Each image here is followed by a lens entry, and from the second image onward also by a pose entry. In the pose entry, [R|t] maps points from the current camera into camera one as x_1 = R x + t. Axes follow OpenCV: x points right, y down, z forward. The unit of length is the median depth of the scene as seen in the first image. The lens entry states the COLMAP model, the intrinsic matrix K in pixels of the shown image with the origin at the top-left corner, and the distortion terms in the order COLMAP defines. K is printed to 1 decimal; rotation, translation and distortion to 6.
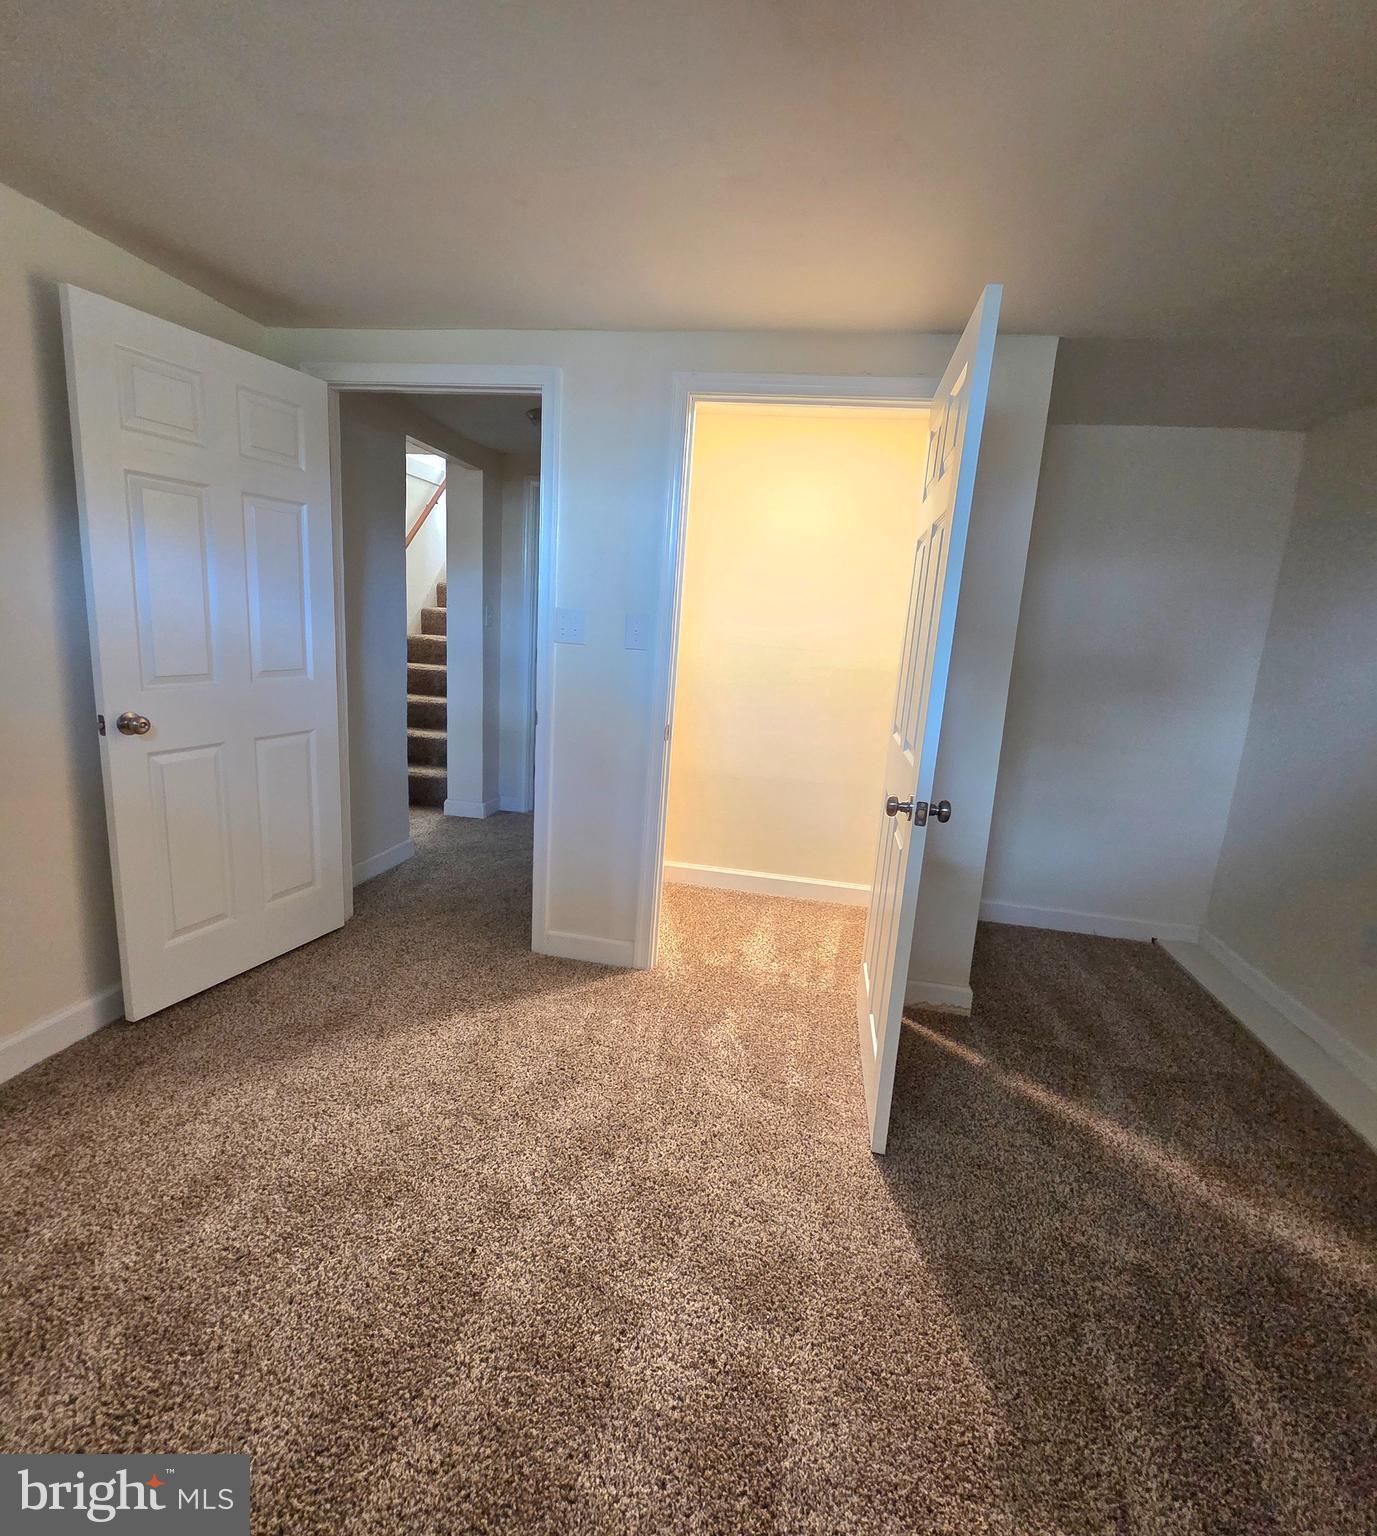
lens RADIAL K [[755.5, 0, 693.7], [0, 755.5, 761.6], [0, 0, 1]] dist [-0.000400, -0.001904]
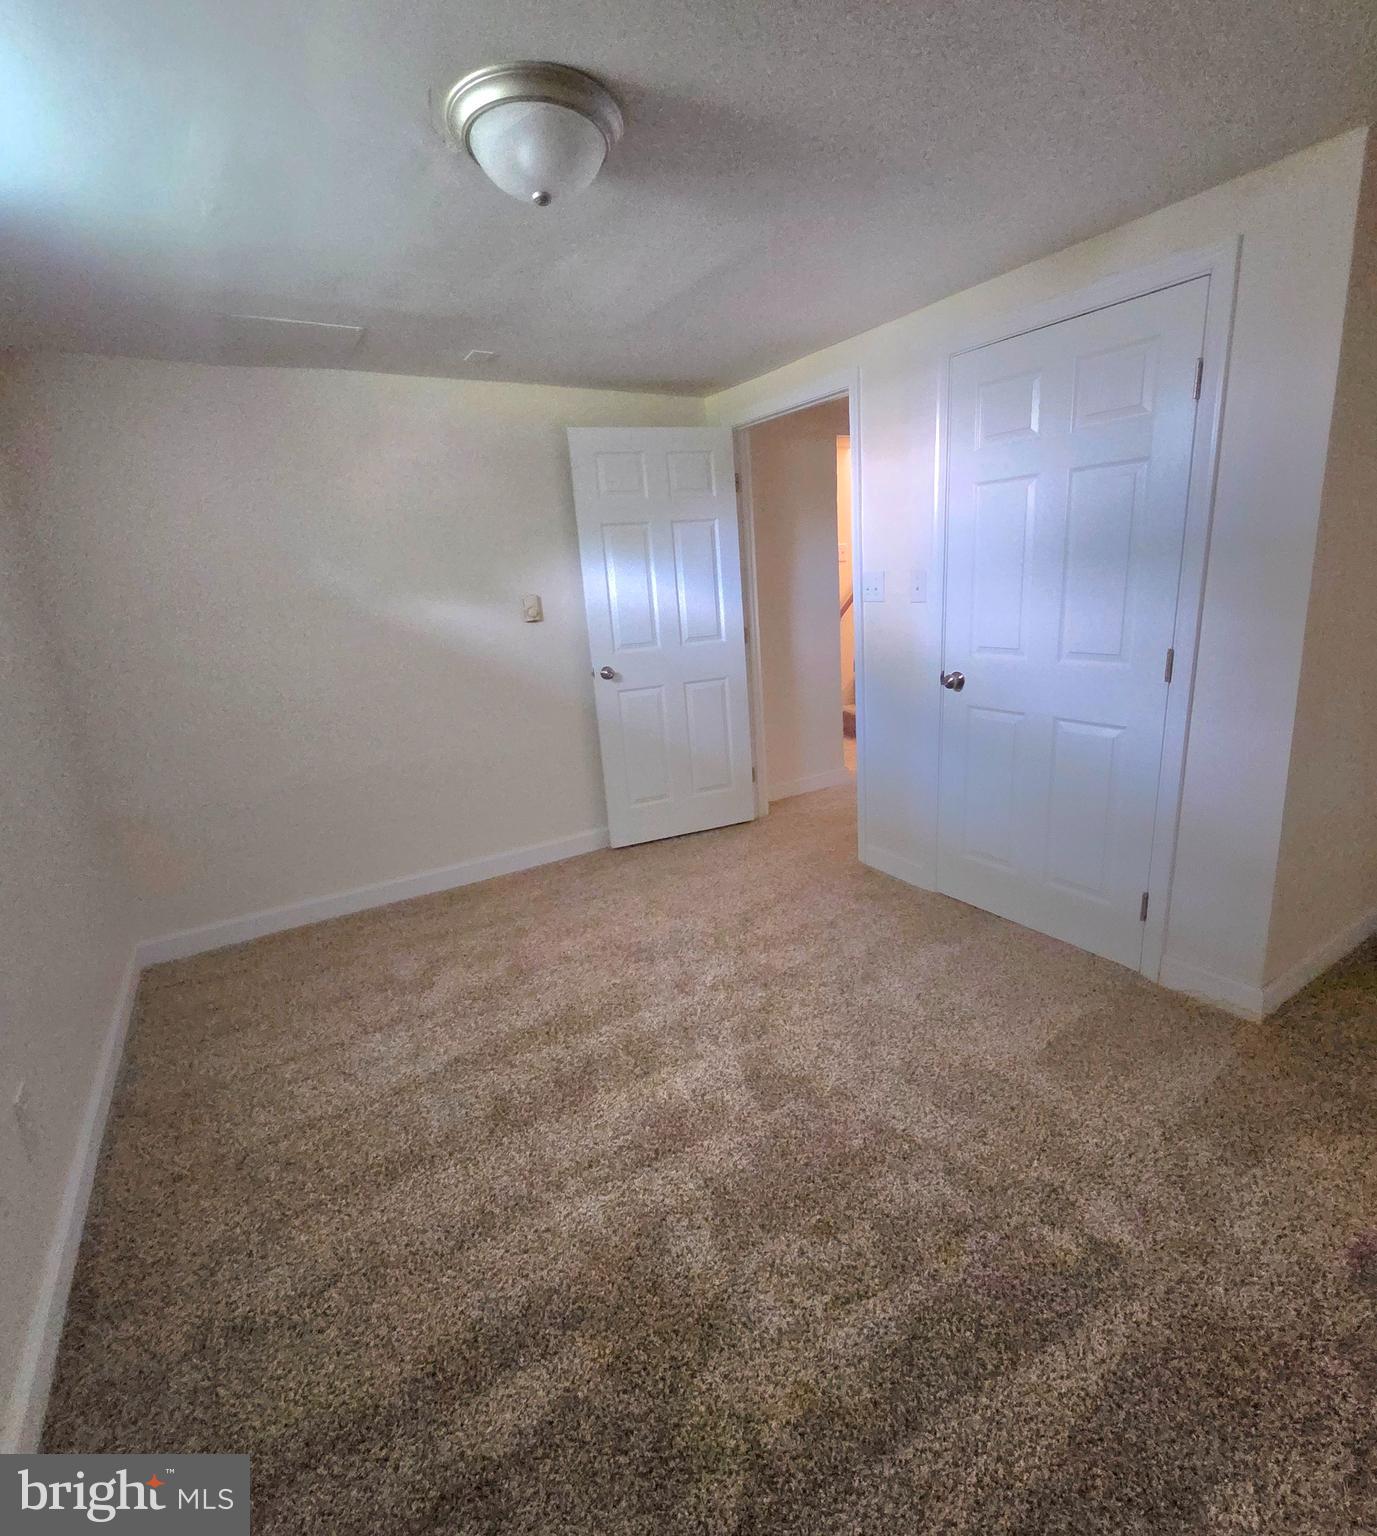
lens RADIAL K [[755.5, 0, 693.7], [0, 755.5, 761.6], [0, 0, 1]] dist [-0.000400, -0.001904]
pose [[0.663283, 0.079166, -0.744170, 0.650912], [-0.033248, 0.996524, 0.076378, 0.012401], [0.747630, -0.025918, 0.663610, 0.002164]]
